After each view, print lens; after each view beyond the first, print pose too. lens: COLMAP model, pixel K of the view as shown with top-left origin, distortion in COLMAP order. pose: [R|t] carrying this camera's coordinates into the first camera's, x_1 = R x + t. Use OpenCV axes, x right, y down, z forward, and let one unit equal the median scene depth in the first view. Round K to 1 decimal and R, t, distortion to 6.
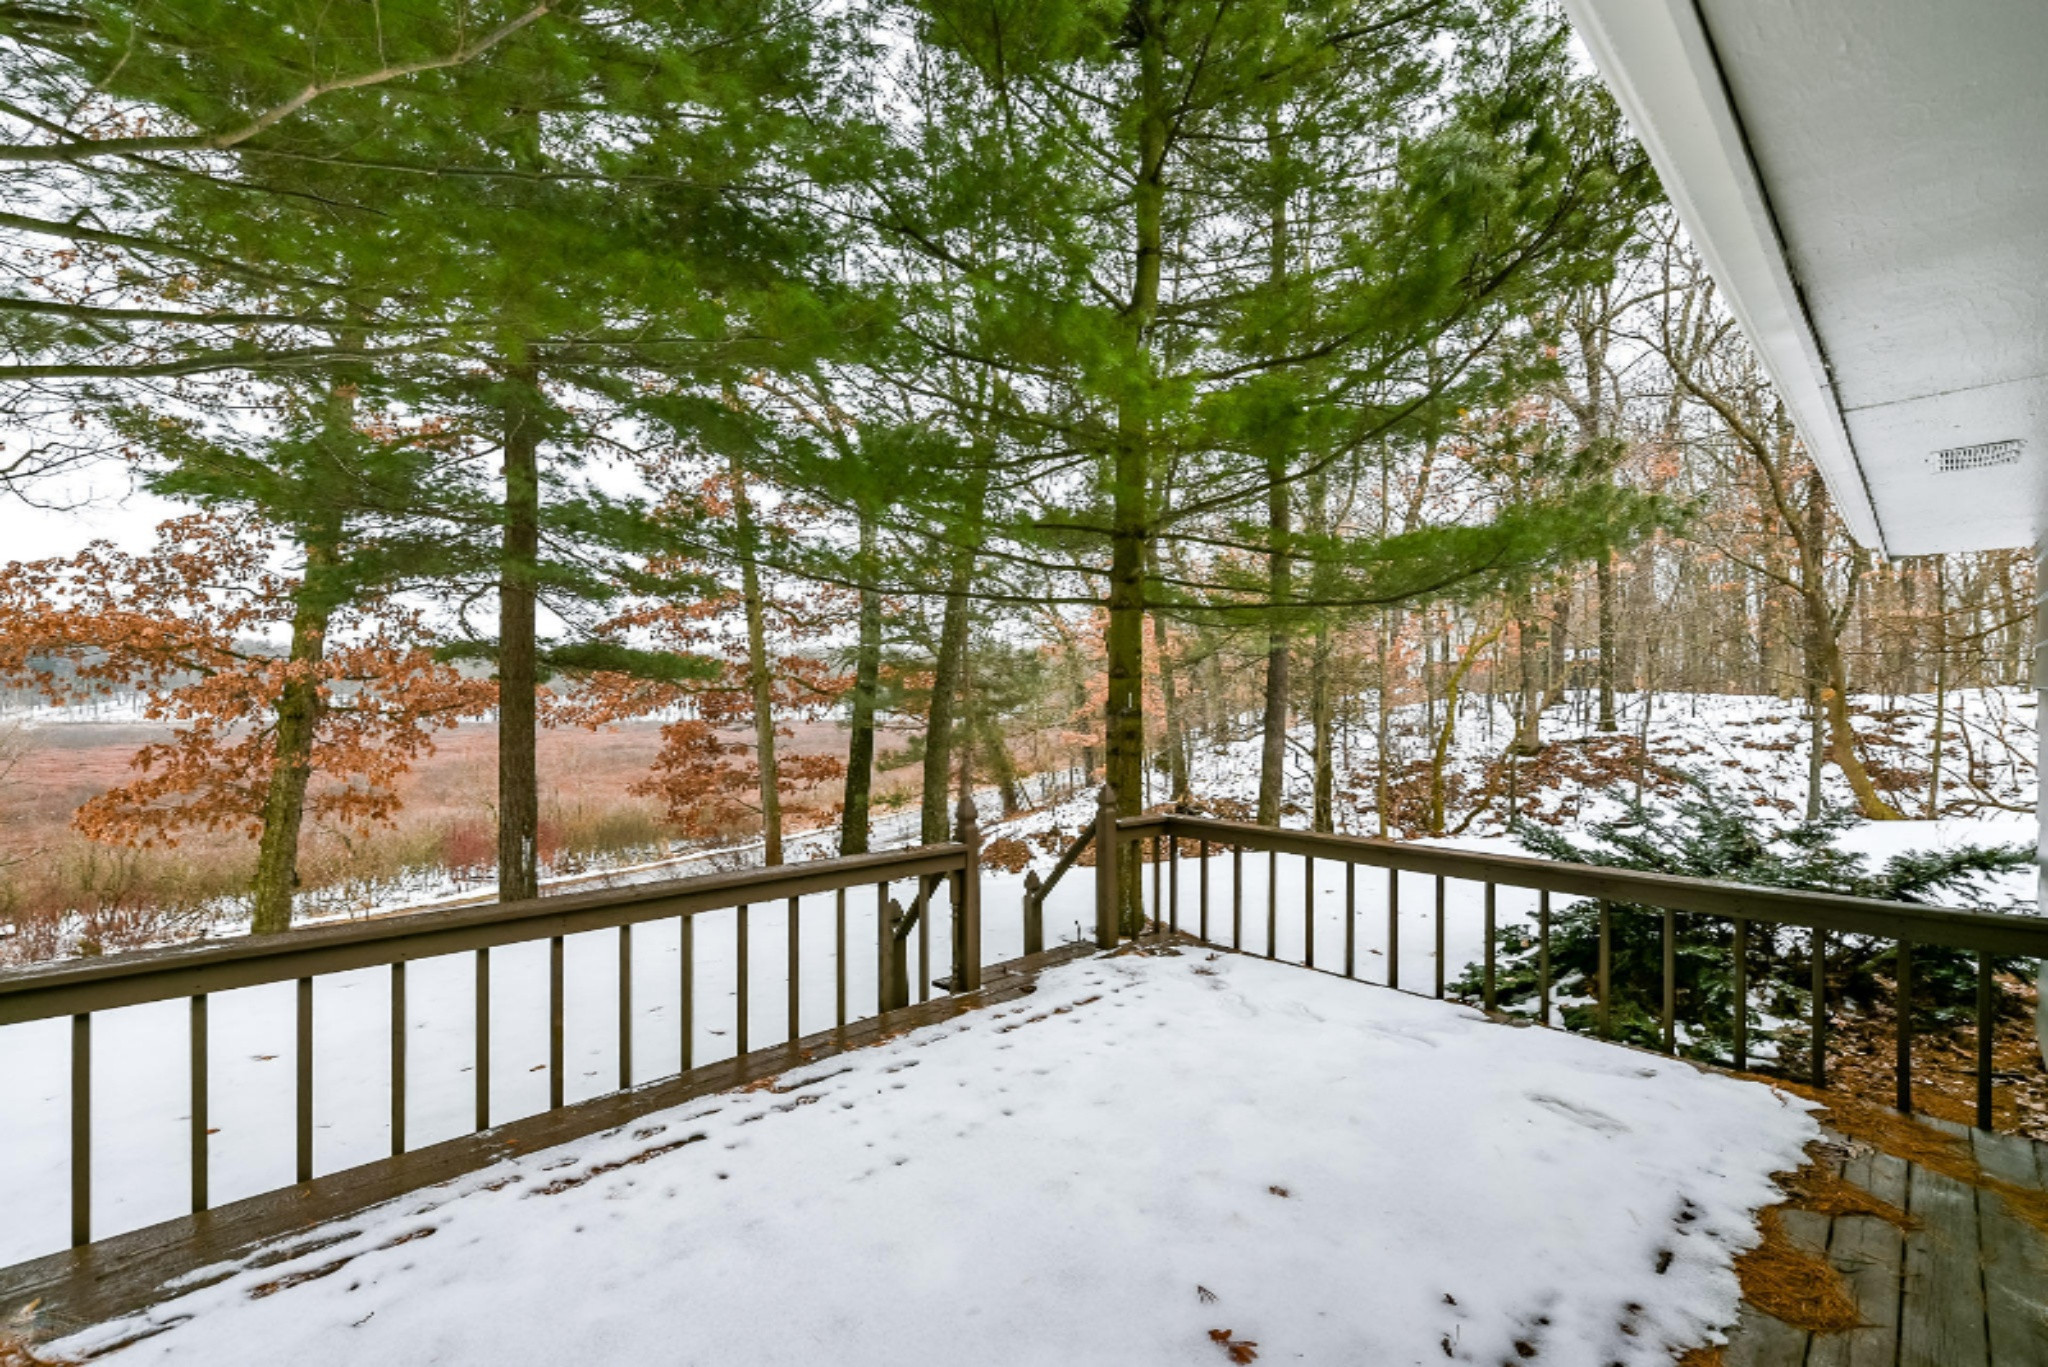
lens RADIAL K [[847.9, 0, 1022.2], [0, 847.9, 697.1], [0, 0, 1]] dist [-0.004143, -0.001245]
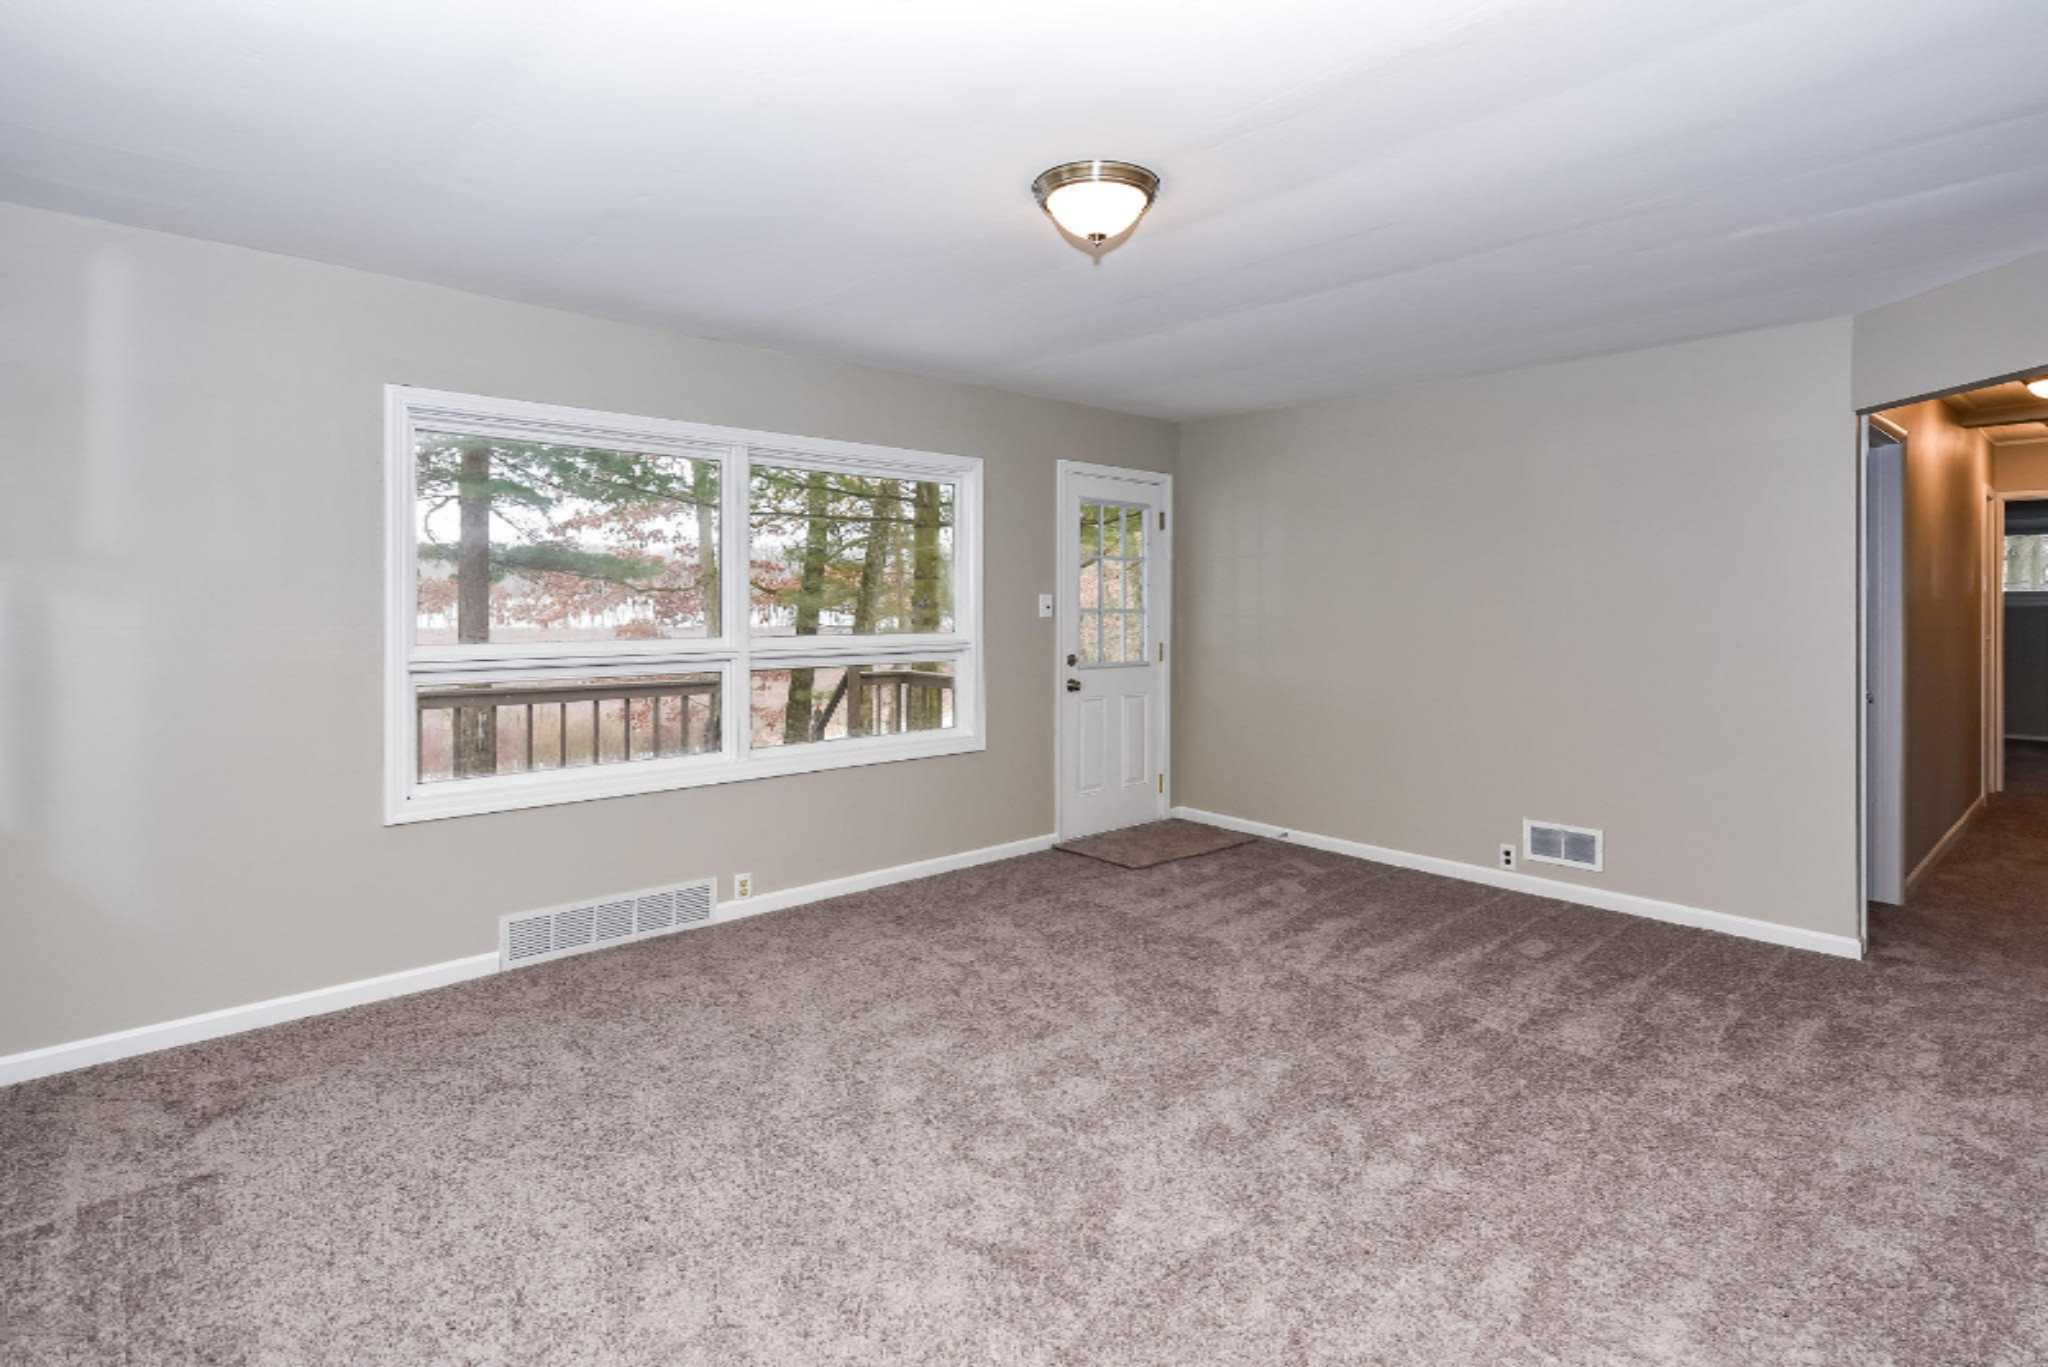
lens RADIAL K [[967.9, 0, 1029.5], [0, 967.9, 622.8], [0, 0, 1]] dist [-0.011689, -0.000835]
pose [[0.999869, -0.000783, -0.016186, 0.471132], [0.001166, 0.999719, 0.023676, 0.021132], [0.016163, -0.023692, 0.999589, -0.788835]]
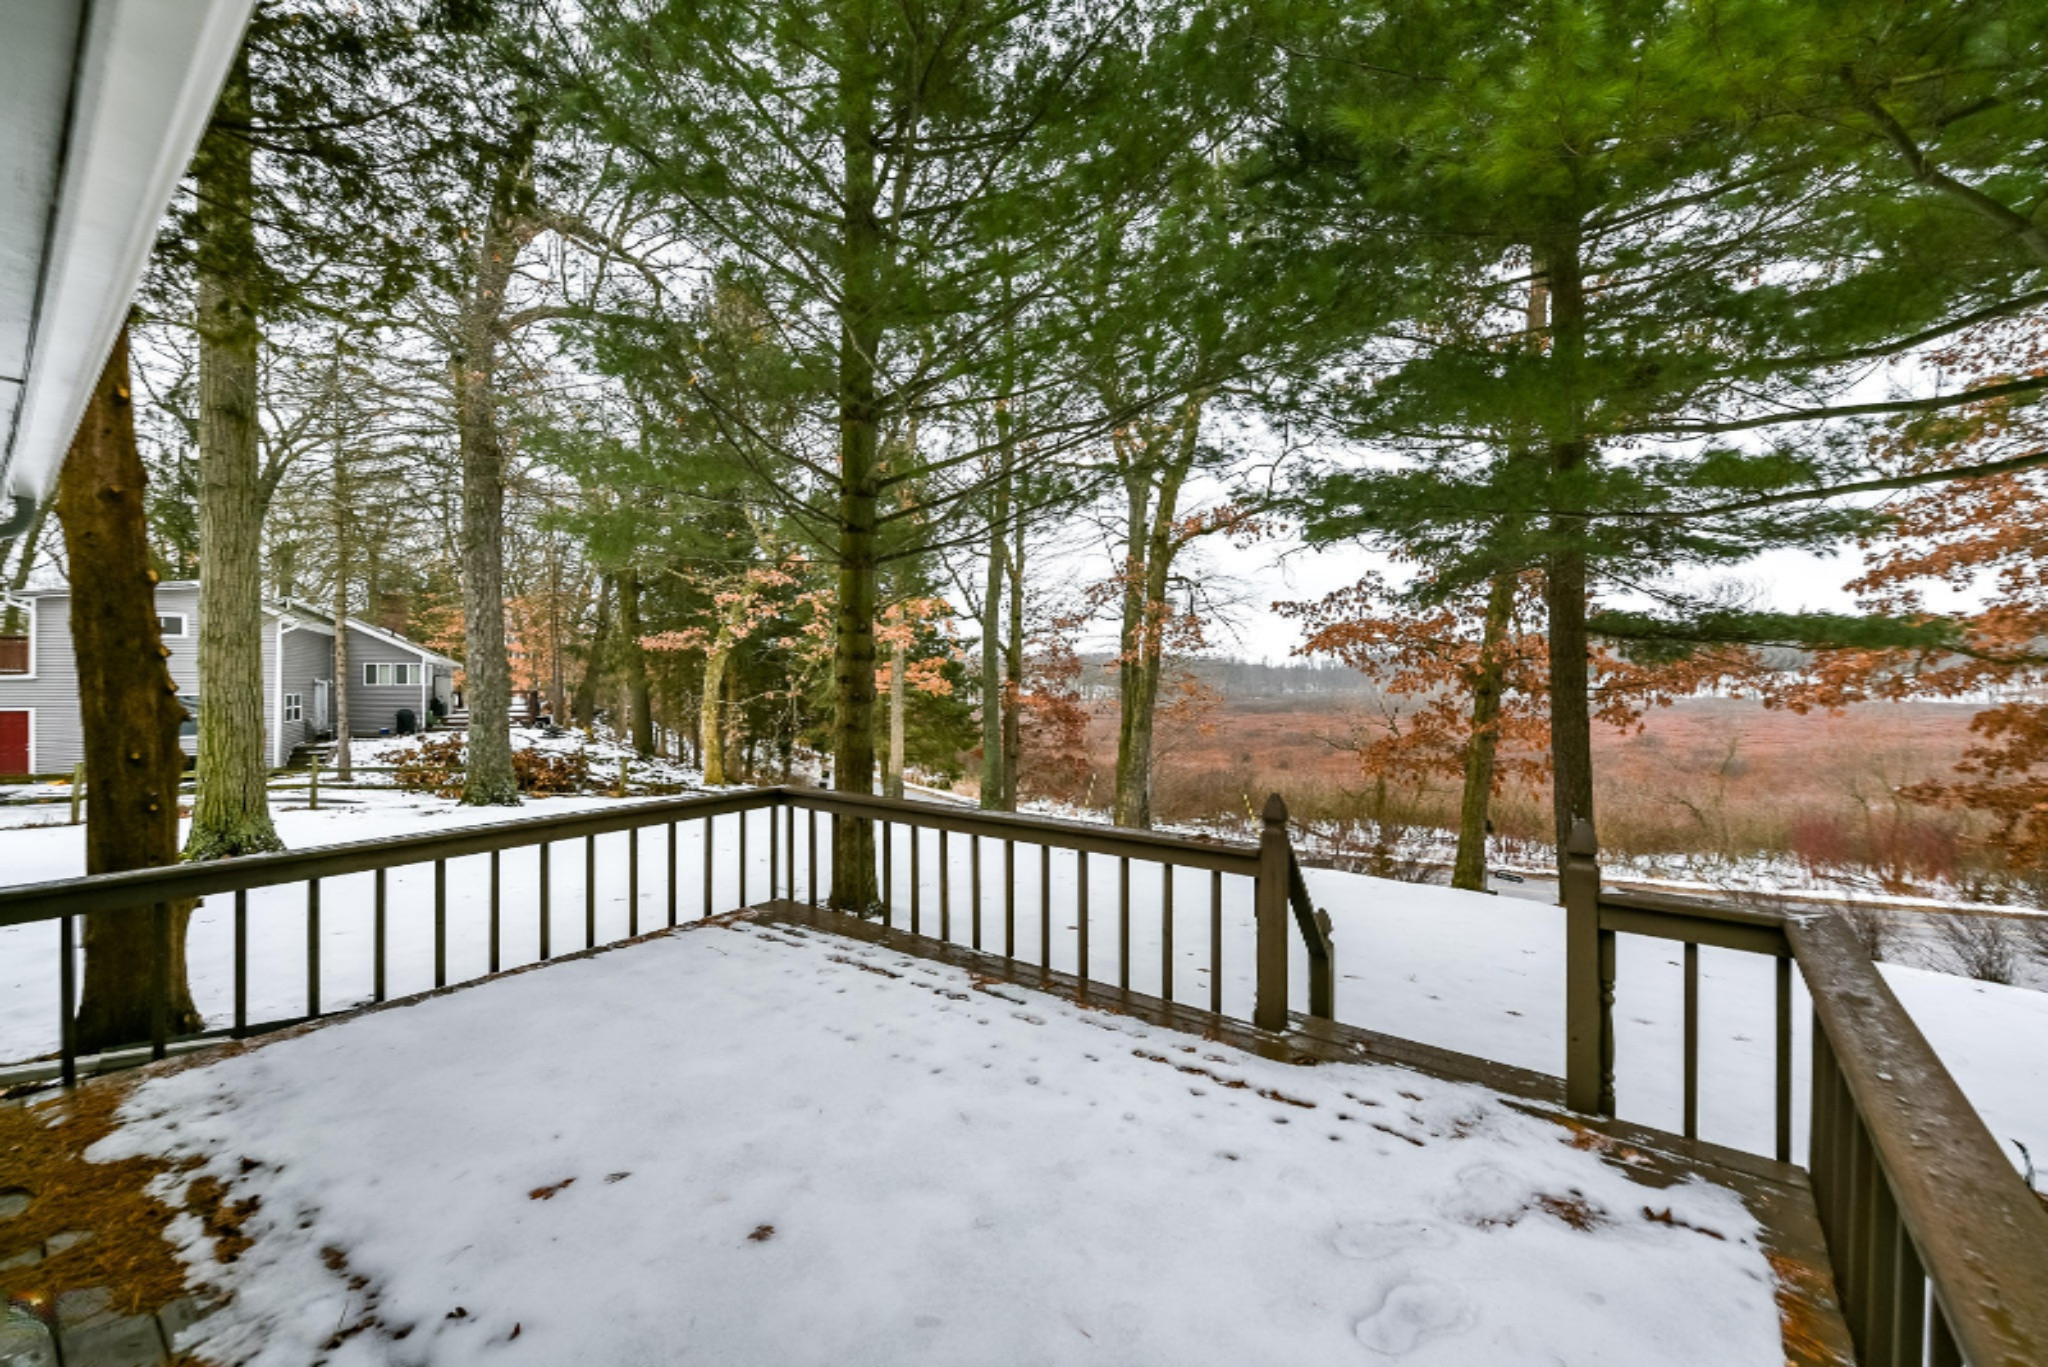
lens RADIAL K [[817.3, 0, 1035.6], [0, 817.3, 691.8], [0, 0, 1]] dist [-0.003568, -0.000404]
pose [[0.164367, 0.007772, -0.986369, 0.601702], [0.010531, 0.999898, 0.009633, 0.012135], [0.986343, -0.011971, 0.164268, 0.589207]]
